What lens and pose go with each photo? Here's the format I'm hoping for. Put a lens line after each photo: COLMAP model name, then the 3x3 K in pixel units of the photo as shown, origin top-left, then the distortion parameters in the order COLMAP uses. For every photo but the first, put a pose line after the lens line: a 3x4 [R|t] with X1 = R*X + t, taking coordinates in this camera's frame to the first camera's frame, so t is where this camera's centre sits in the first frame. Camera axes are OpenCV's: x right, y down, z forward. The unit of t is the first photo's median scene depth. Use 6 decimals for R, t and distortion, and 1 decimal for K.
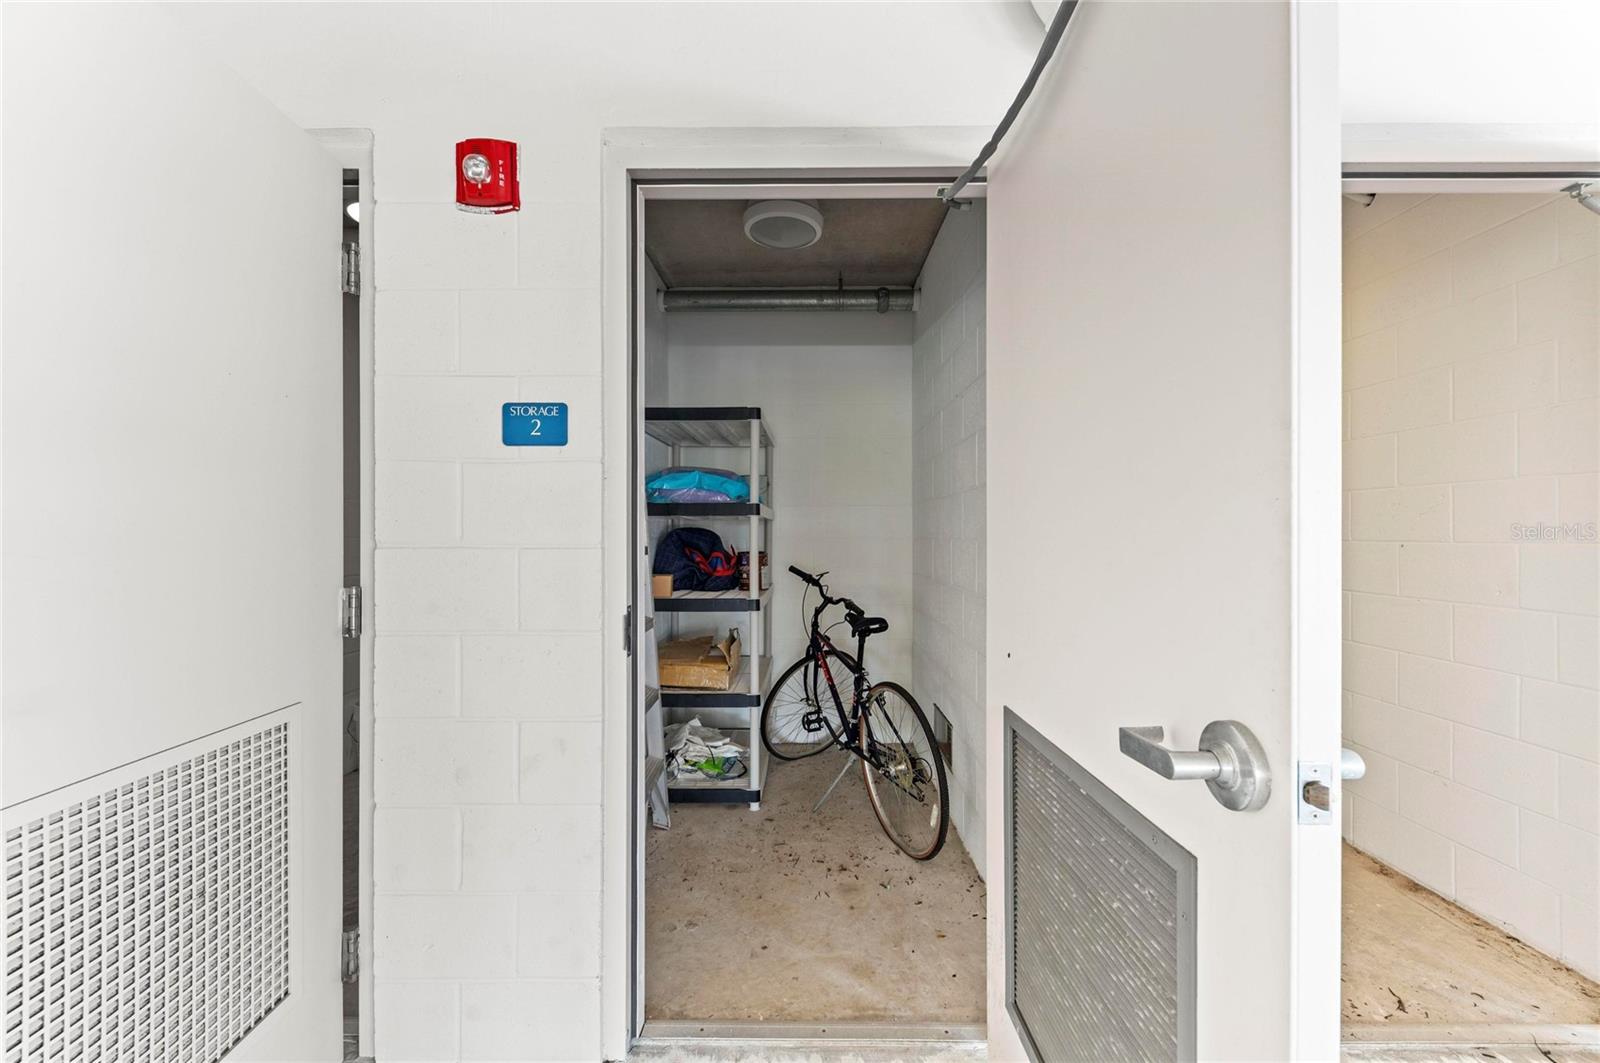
lens RADIAL K [[635.3, 0, 800.0], [0, 635.3, 531.5], [0, 0, 1]] dist [0.158060, -0.000001]
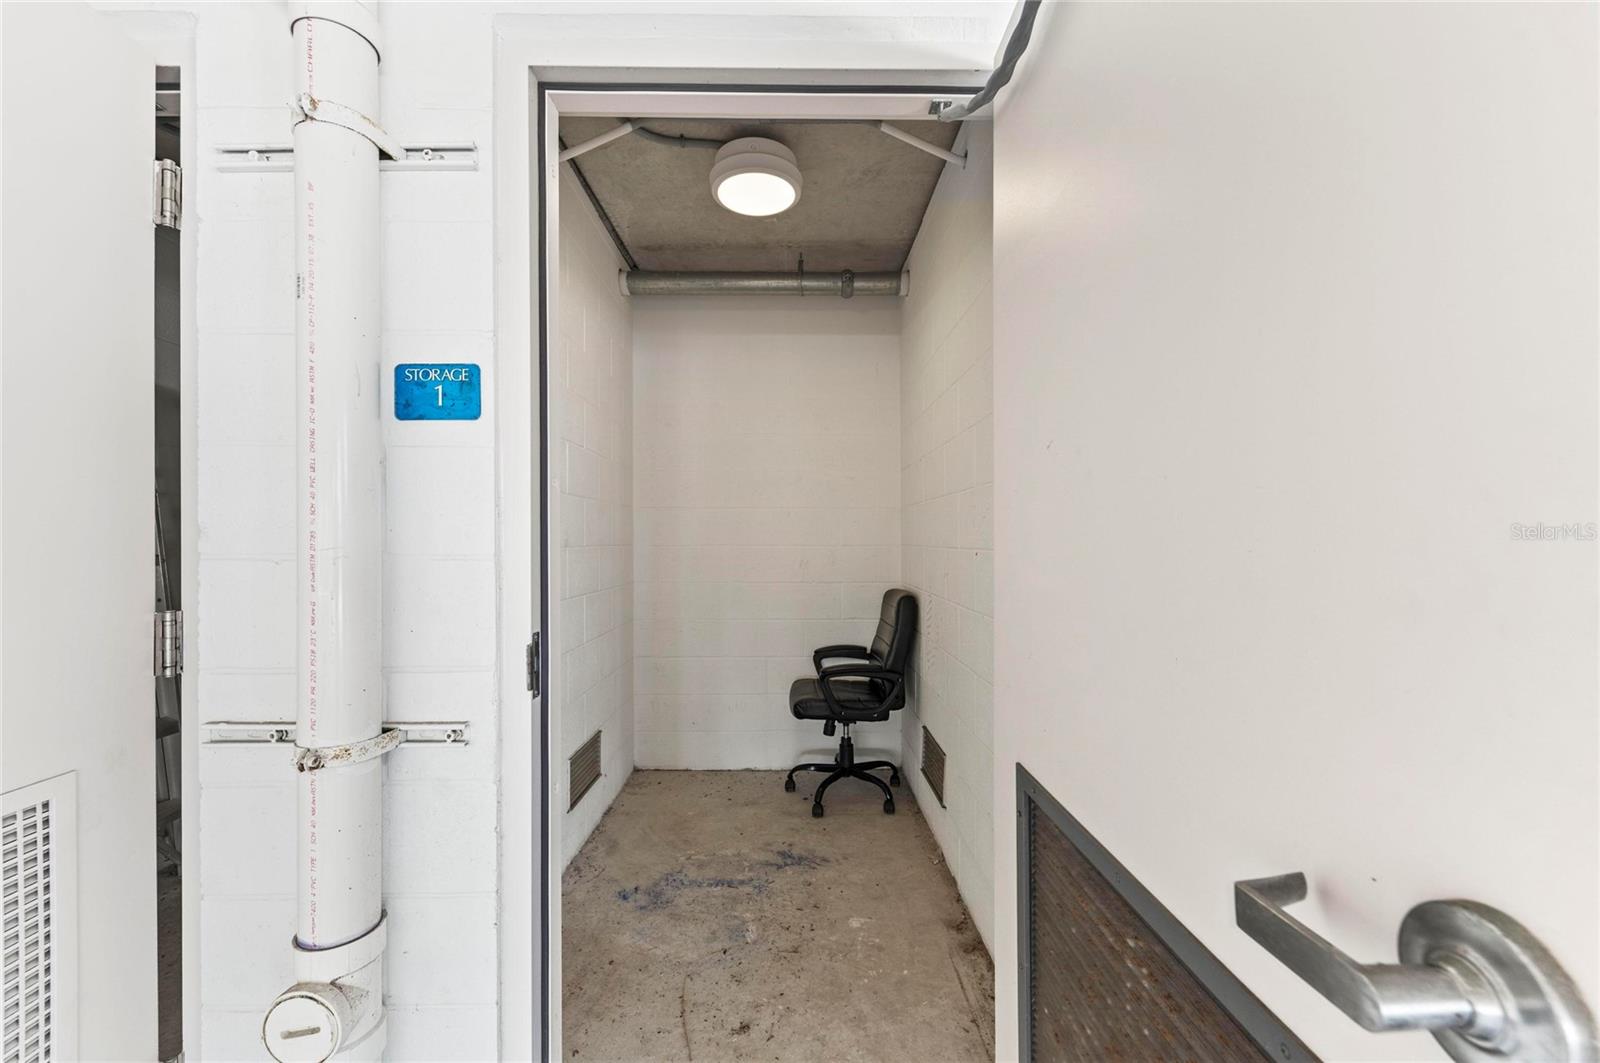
lens RADIAL K [[672.6, 0, 799.8], [0, 672.6, 522.9], [0, 0, 1]] dist [0.133587, 0.000013]
pose [[0.999702, -0.000155, 0.024408, 0.031184], [0.000412, 0.999945, -0.010500, -0.007549], [-0.024405, 0.010507, 0.999647, 0.154415]]
